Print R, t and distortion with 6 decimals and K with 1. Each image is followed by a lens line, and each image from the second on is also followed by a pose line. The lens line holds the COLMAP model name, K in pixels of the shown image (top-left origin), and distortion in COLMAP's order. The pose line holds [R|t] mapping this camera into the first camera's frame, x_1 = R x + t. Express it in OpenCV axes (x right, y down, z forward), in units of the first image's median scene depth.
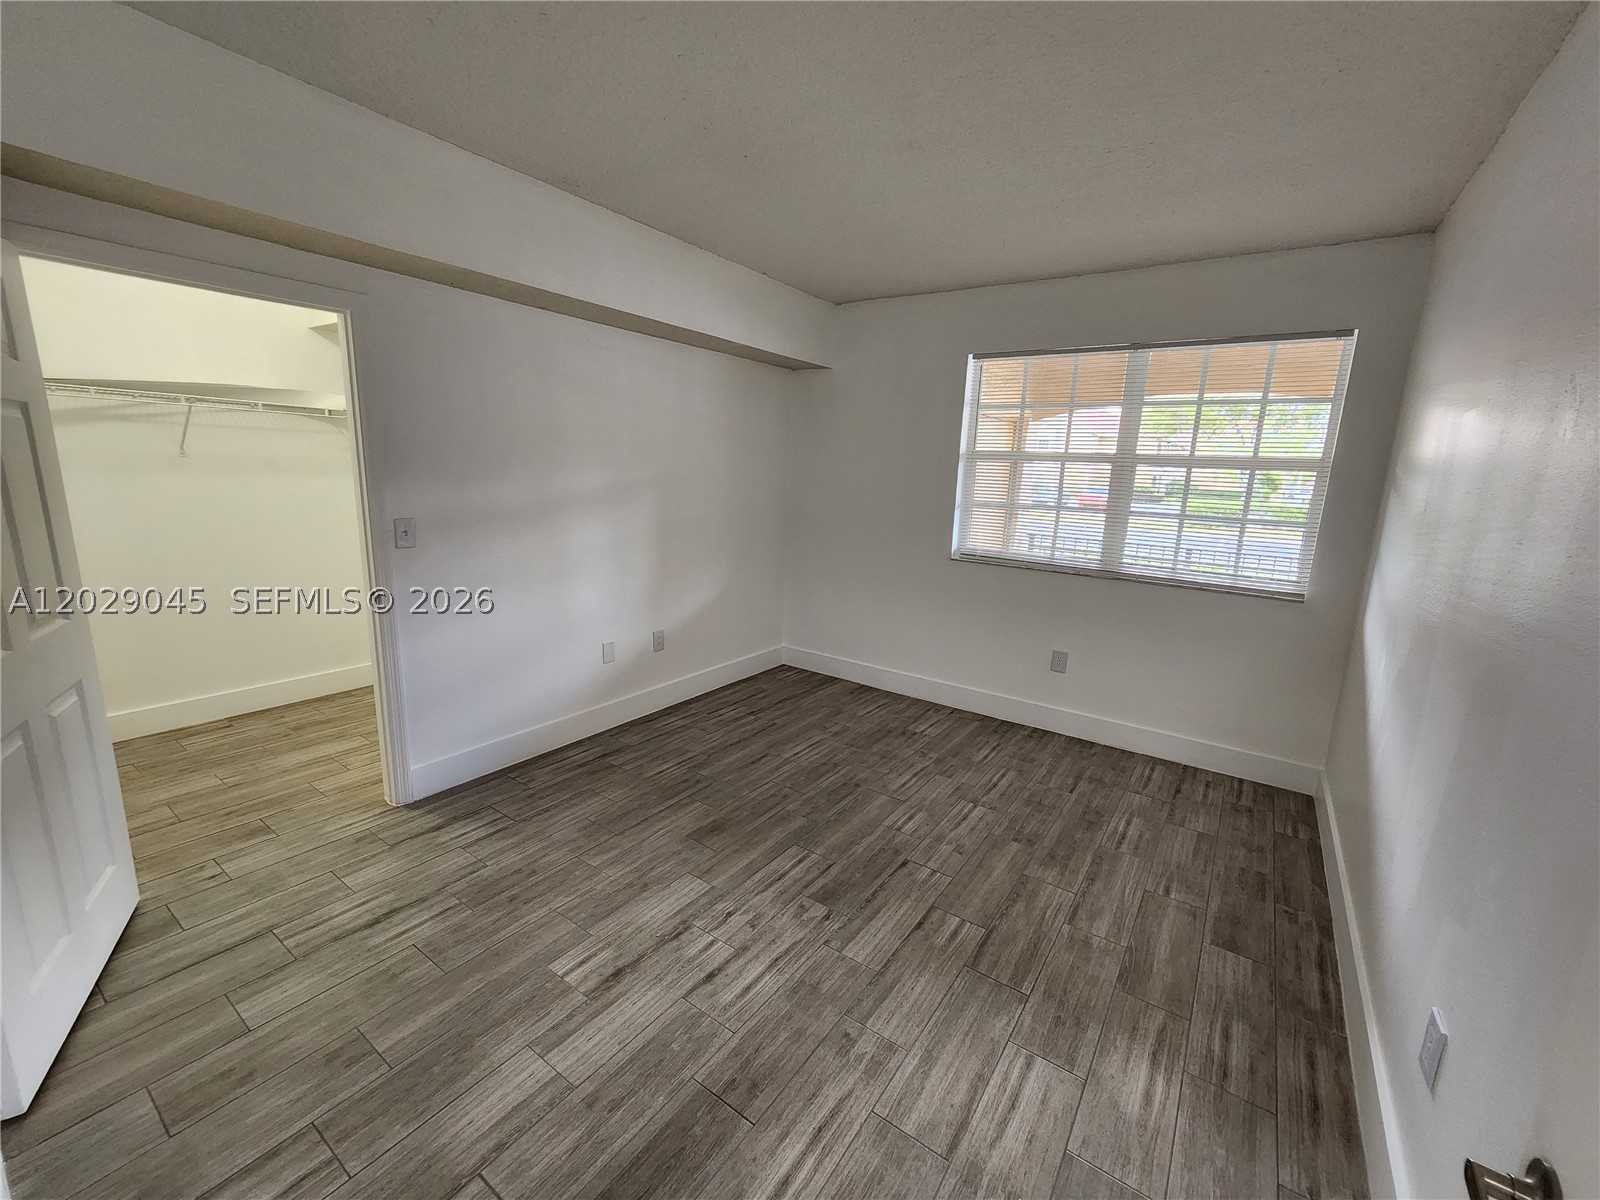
lens RADIAL K [[655.9, 0, 803.1], [0, 655.9, 597.8], [0, 0, 1]] dist [-0.003627, 0.000847]
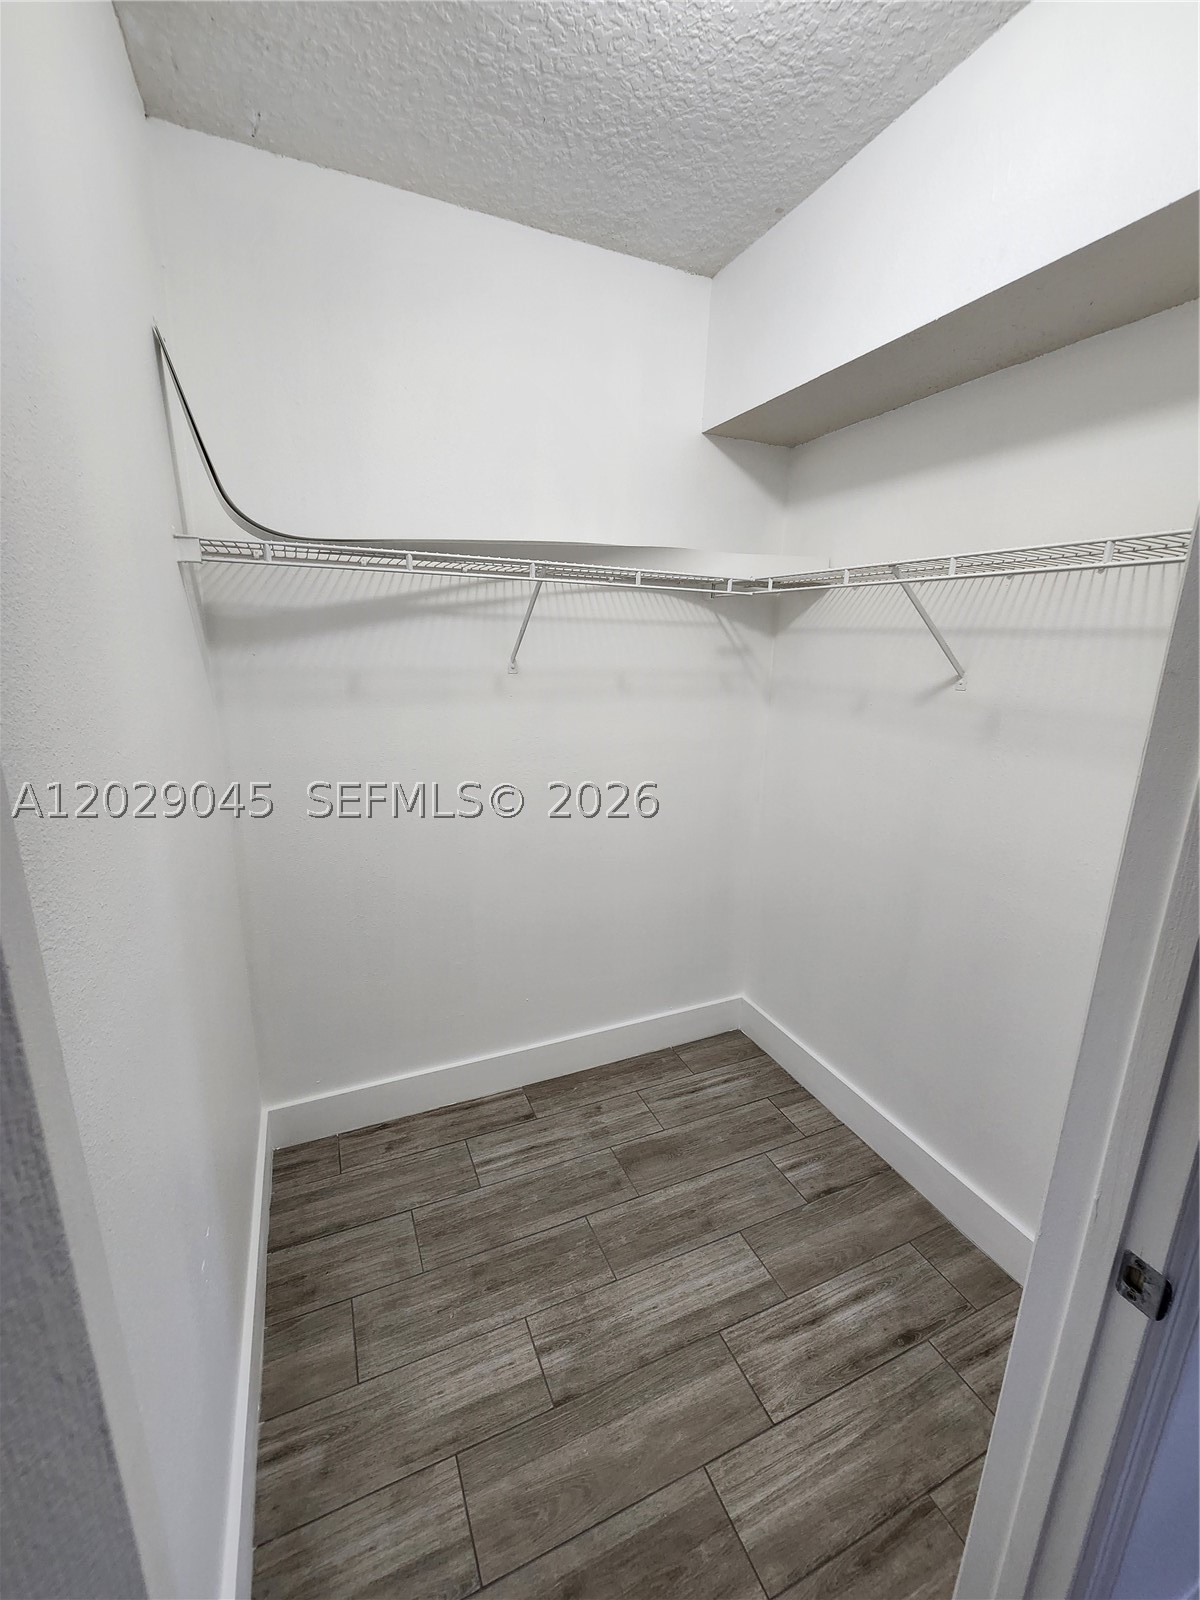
lens RADIAL K [[655.9, 0, 601.1], [0, 655.9, 790.8], [0, 0, 1]] dist [-0.003627, 0.000847]
pose [[0.856241, 0.105429, -0.505703, -0.582163], [-0.092602, 0.994420, 0.050524, -0.150611], [0.508208, 0.003568, 0.861227, 0.542742]]
